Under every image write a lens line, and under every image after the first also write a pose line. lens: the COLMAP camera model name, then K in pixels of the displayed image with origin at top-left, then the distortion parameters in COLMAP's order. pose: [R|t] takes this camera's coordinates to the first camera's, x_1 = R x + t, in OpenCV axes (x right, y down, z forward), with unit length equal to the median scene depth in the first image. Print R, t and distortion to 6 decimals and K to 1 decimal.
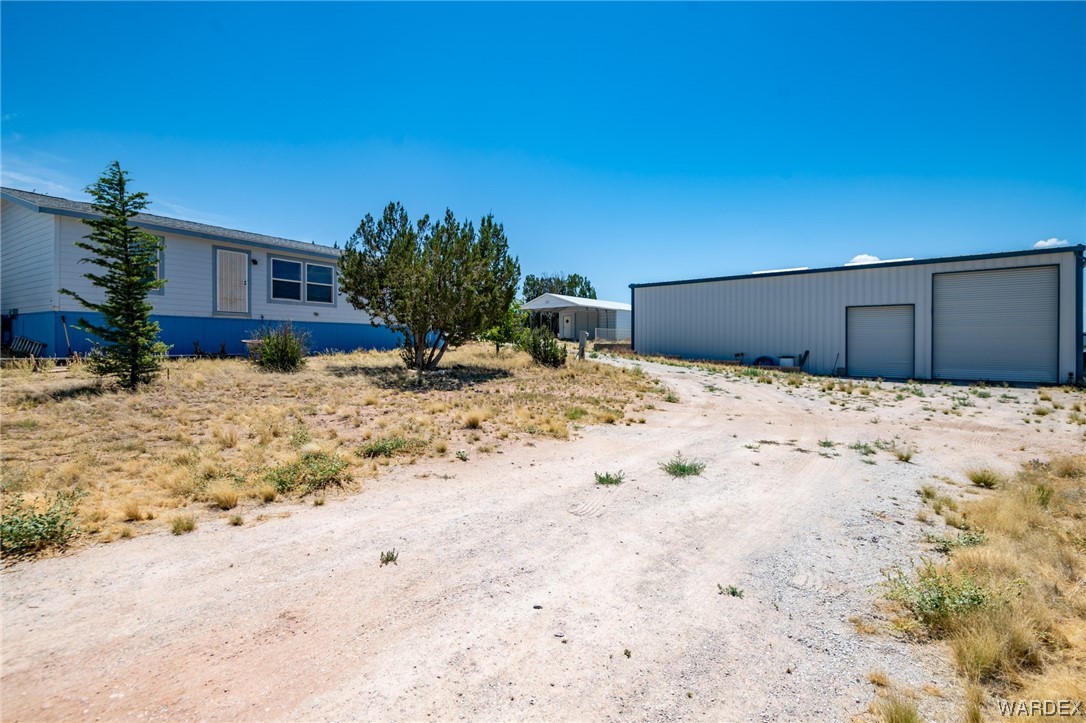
lens RADIAL K [[497.6, 0, 566.7], [0, 497.6, 345.4], [0, 0, 1]] dist [0.025580, -0.014348]
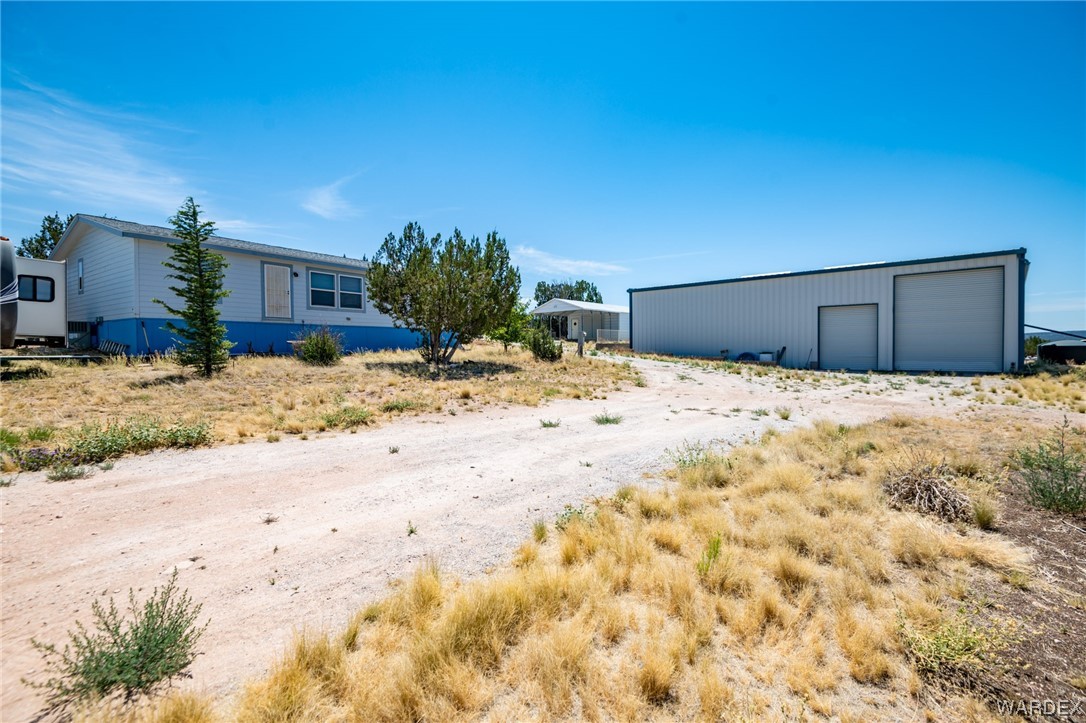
lens RADIAL K [[497.6, 0, 579.2], [0, 497.6, 358.1], [0, 0, 1]] dist [0.025580, -0.014348]
pose [[0.999445, -0.009555, -0.031911, 0.082409], [0.009989, 0.999859, 0.013482, 0.021535], [0.031778, -0.013793, 0.999400, -0.168195]]
